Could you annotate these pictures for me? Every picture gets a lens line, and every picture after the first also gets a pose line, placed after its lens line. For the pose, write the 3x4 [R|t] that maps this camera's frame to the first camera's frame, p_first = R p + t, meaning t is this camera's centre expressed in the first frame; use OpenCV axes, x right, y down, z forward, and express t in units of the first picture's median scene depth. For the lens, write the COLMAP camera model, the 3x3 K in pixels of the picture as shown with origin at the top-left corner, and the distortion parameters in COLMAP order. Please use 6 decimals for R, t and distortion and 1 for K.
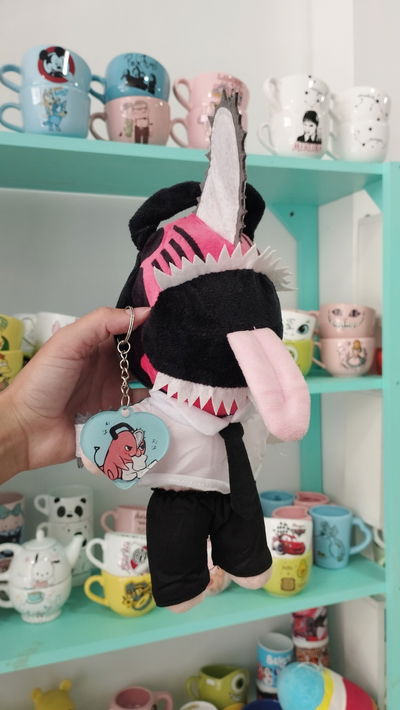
lens RADIAL K [[599.3, 0, 197.7], [0, 599.3, 356.9], [0, 0, 1]] dist [0.090303, -0.159839]
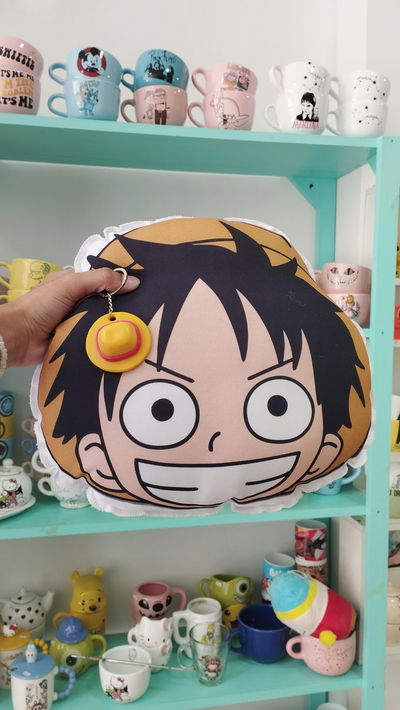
lens RADIAL K [[599.3, 0, 199.9], [0, 599.3, 359.4], [0, 0, 1]] dist [0.090303, -0.159839]
pose [[0.986992, 0.040512, -0.155582, 0.178529], [-0.036214, 0.998883, 0.030362, 0.075172], [0.156638, -0.024333, 0.987356, -0.190020]]
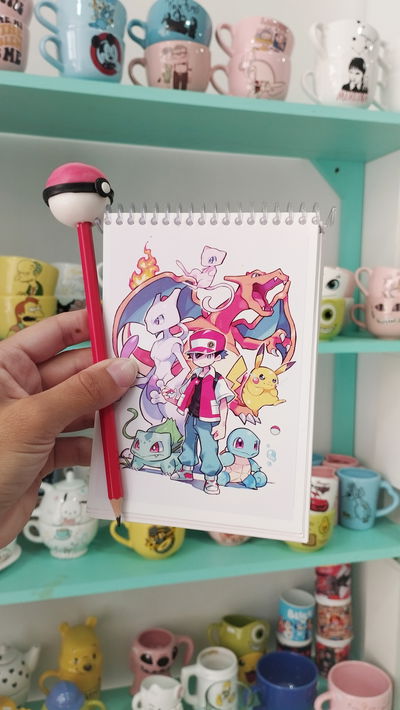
lens RADIAL K [[599.3, 0, 197.3], [0, 599.3, 357.3], [0, 0, 1]] dist [0.090303, -0.159839]
pose [[0.995729, 0.044415, -0.080938, 0.031503], [-0.039898, 0.997600, 0.056596, 0.022381], [0.083258, -0.053125, 0.995111, -0.002605]]
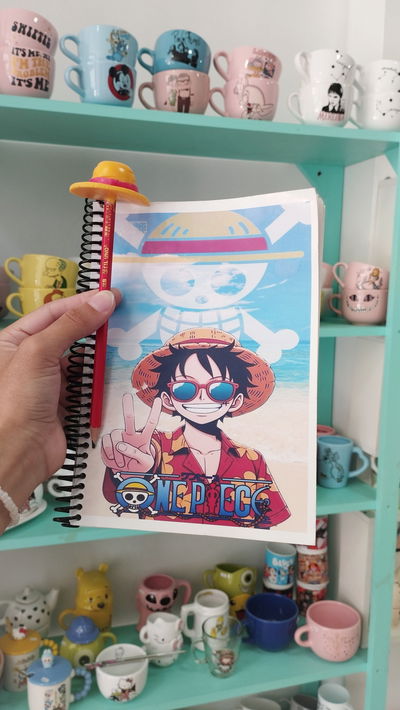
lens RADIAL K [[599.3, 0, 198.7], [0, 599.3, 359.8], [0, 0, 1]] dist [0.090303, -0.159839]
pose [[0.996949, 0.049923, -0.060000, 0.026432], [-0.044011, 0.994397, 0.096112, 0.003862], [0.064462, -0.093178, 0.993560, -0.170413]]
